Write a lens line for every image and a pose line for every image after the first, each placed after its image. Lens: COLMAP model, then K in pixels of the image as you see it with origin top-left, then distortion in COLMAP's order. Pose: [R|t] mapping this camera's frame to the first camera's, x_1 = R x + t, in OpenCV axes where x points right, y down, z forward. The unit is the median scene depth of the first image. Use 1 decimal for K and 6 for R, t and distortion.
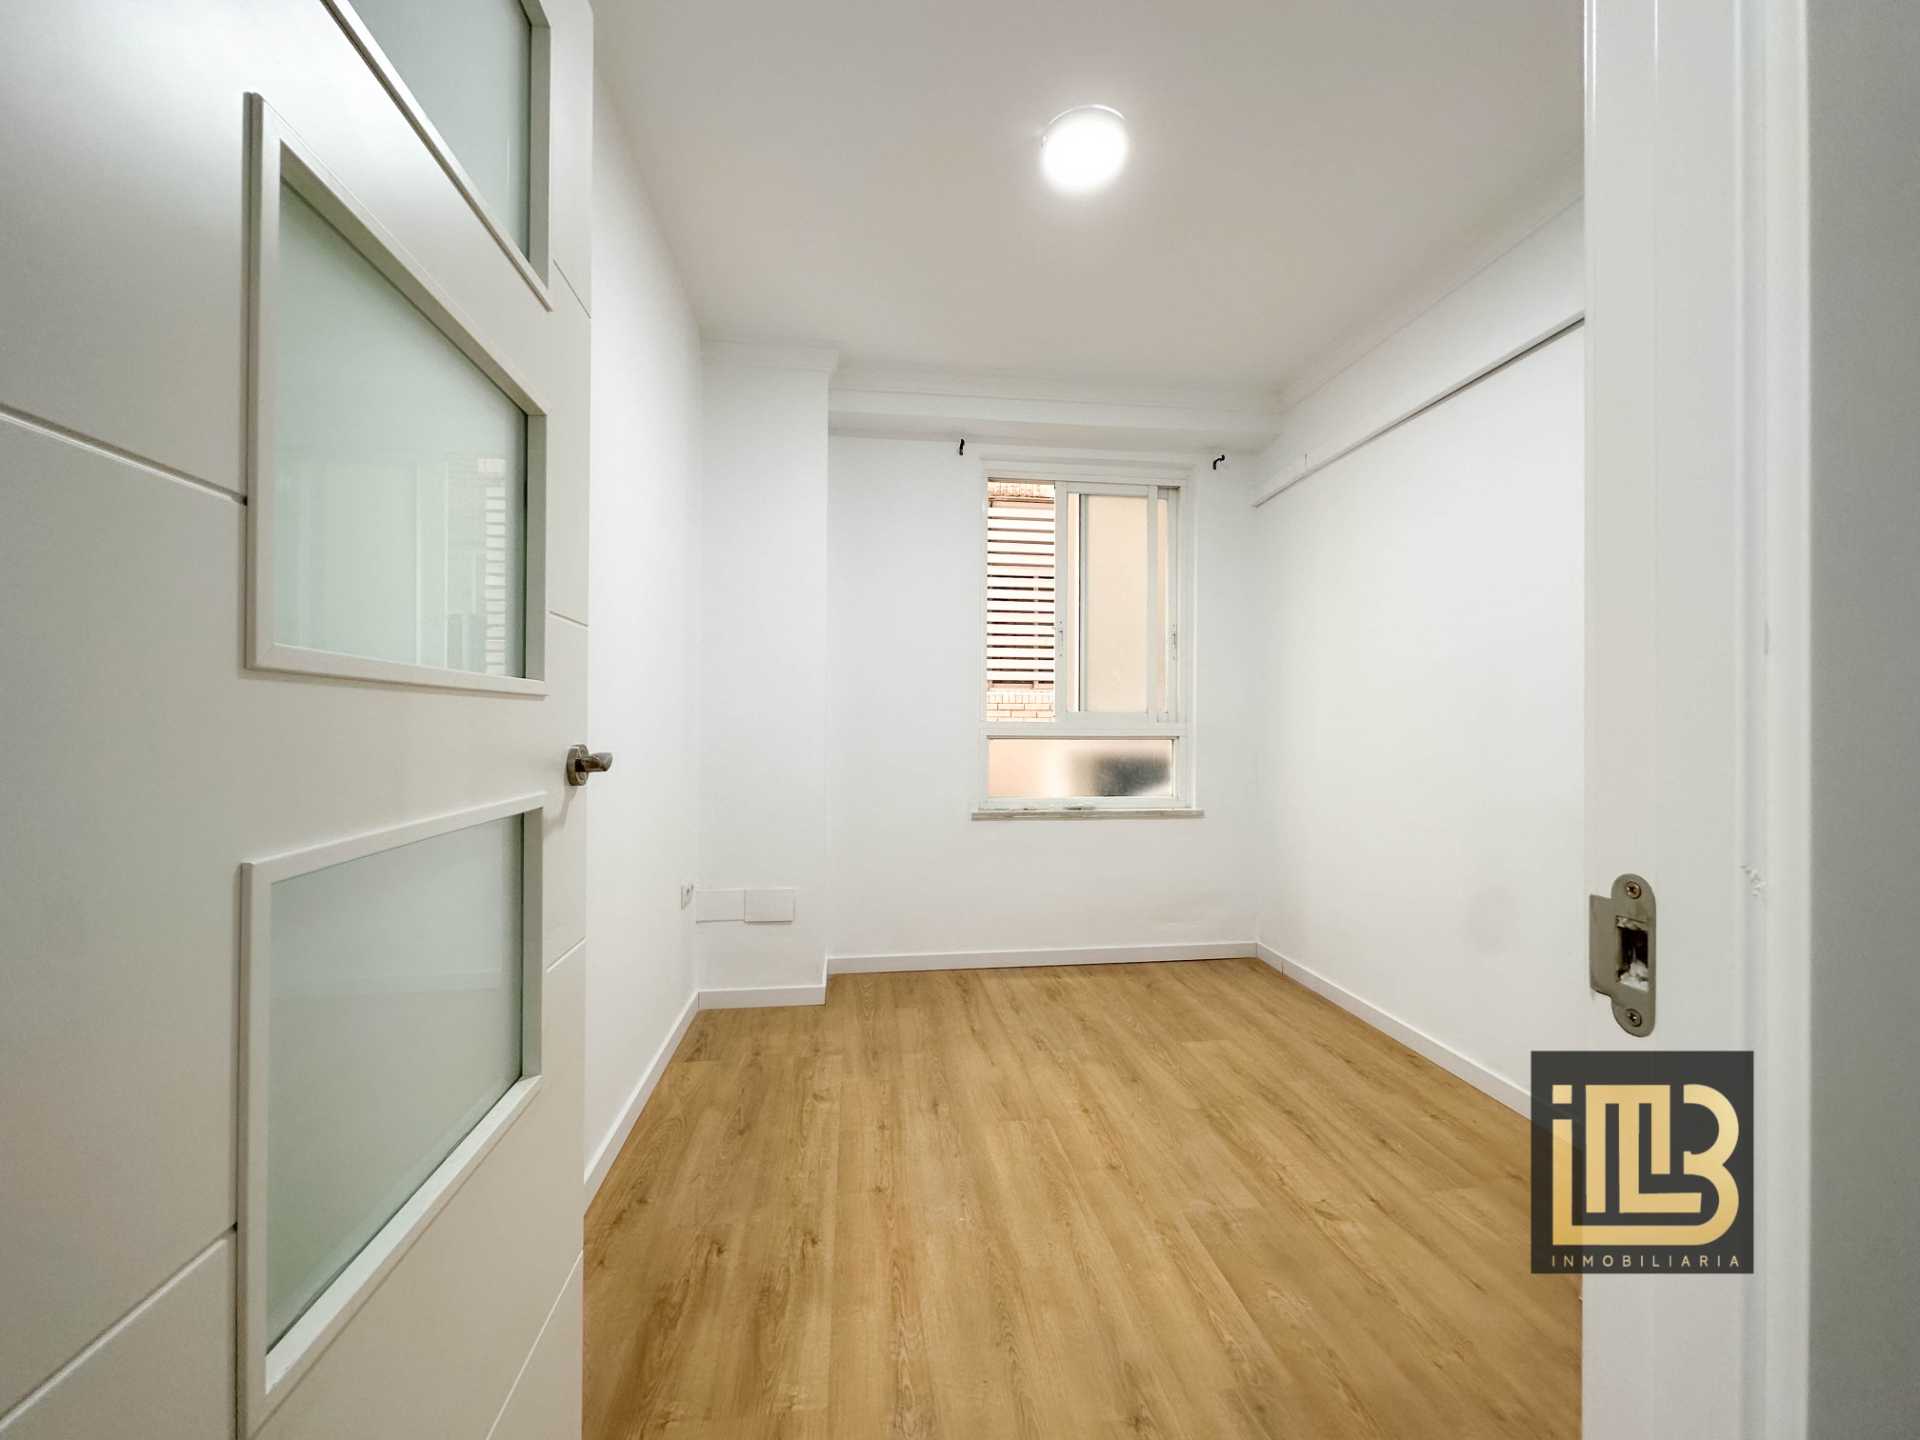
lens RADIAL K [[767.6, 0, 961.8], [0, 767.6, 717.5], [0, 0, 1]] dist [-0.005233, 0.001459]
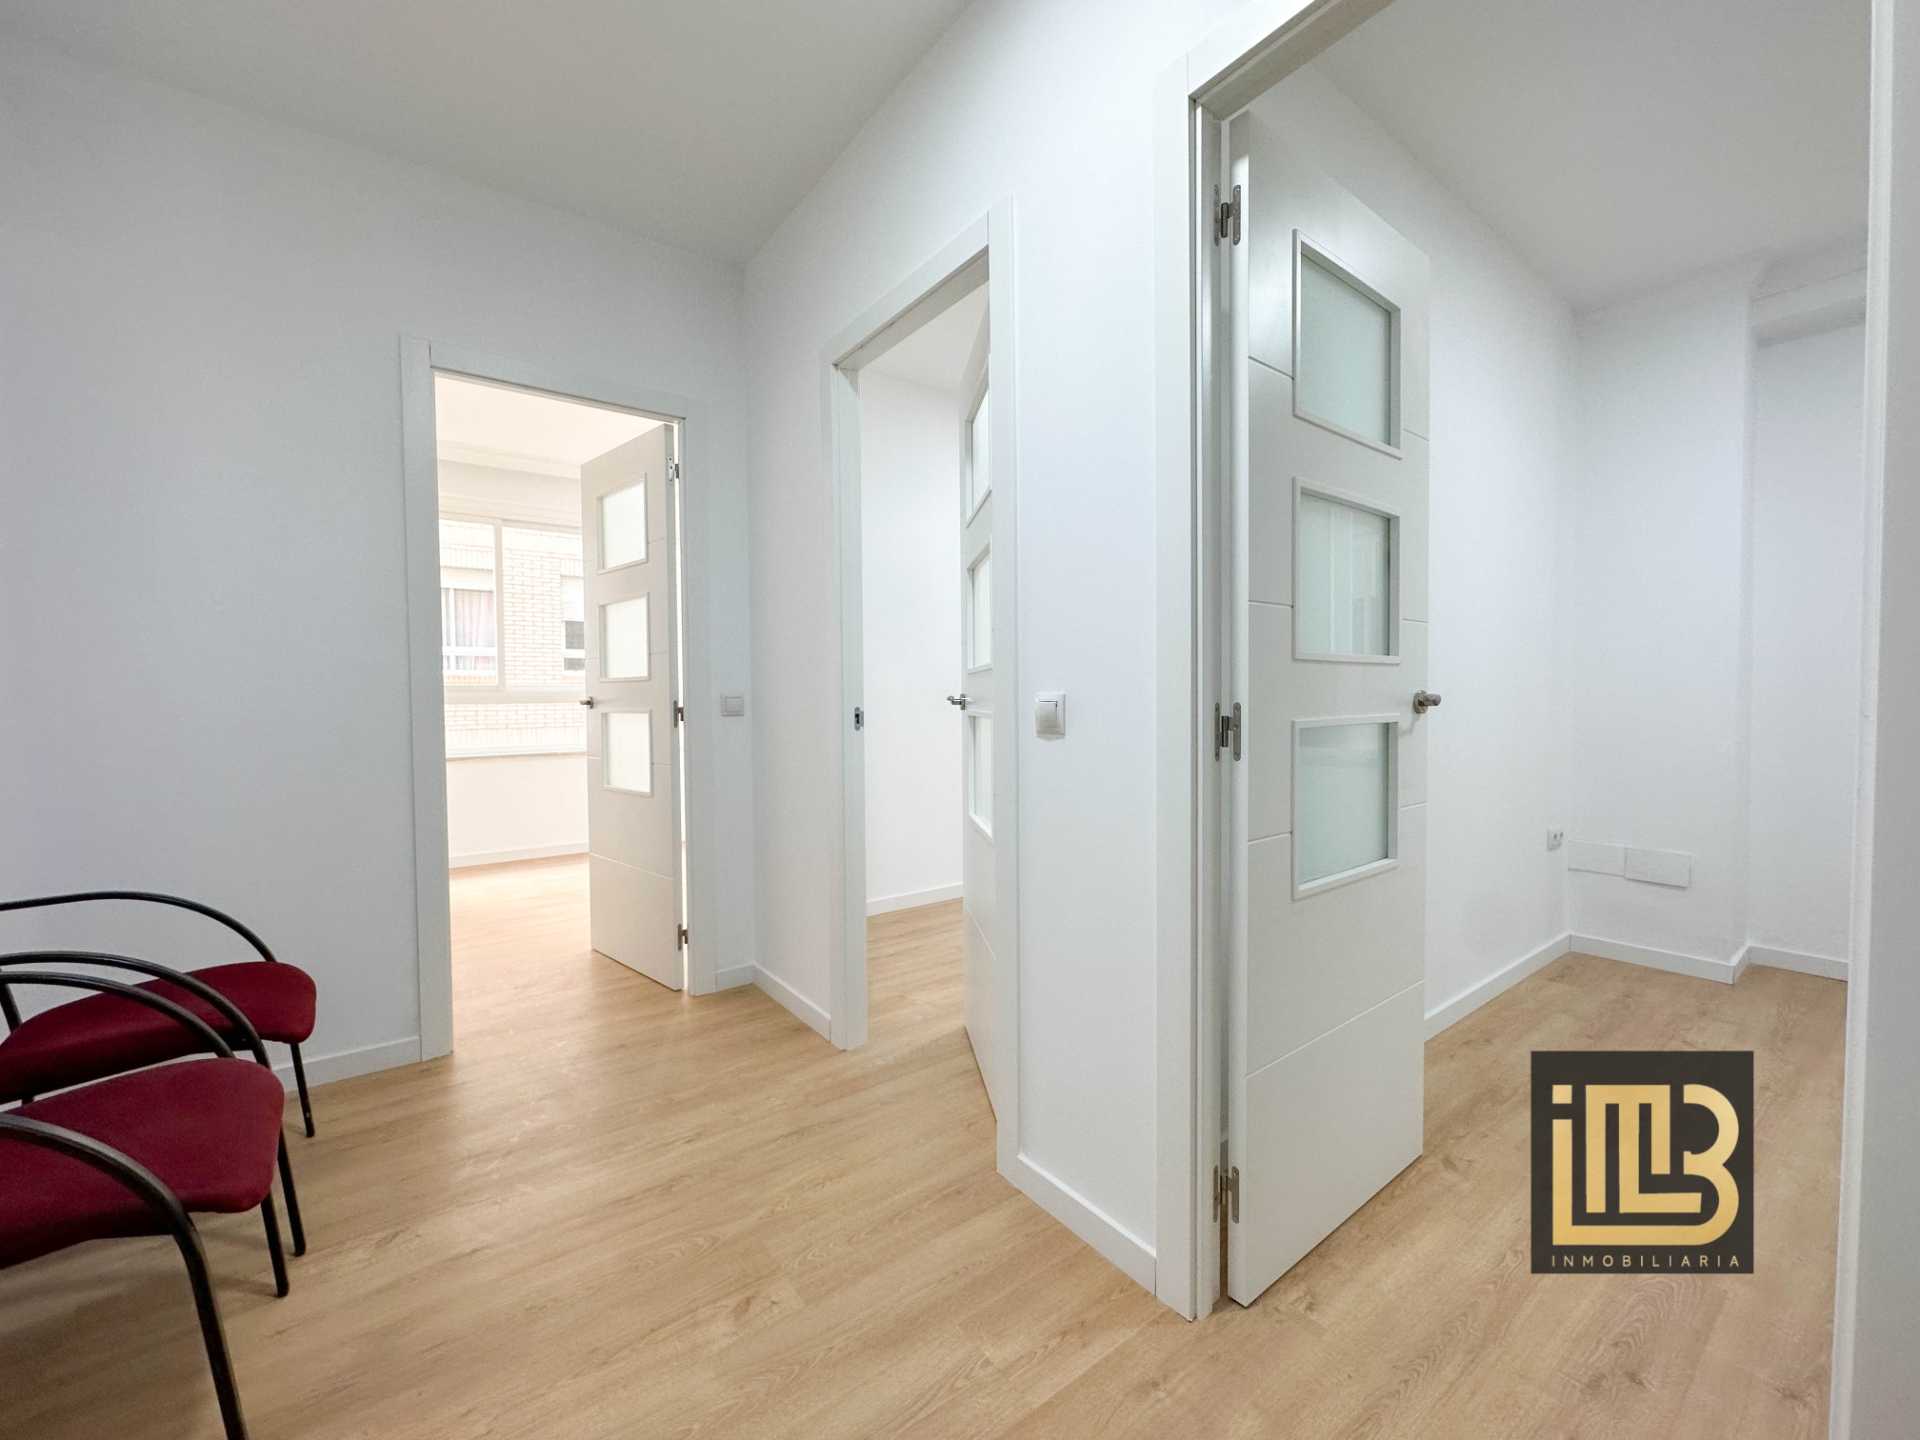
lens RADIAL K [[767.6, 0, 955.6], [0, 767.6, 717.0], [0, 0, 1]] dist [-0.005233, 0.001459]
pose [[0.483351, 0.015274, -0.875293, 0.308807], [0.018024, 0.999462, 0.027394, 0.016304], [0.875241, -0.029017, 0.482816, -0.463380]]
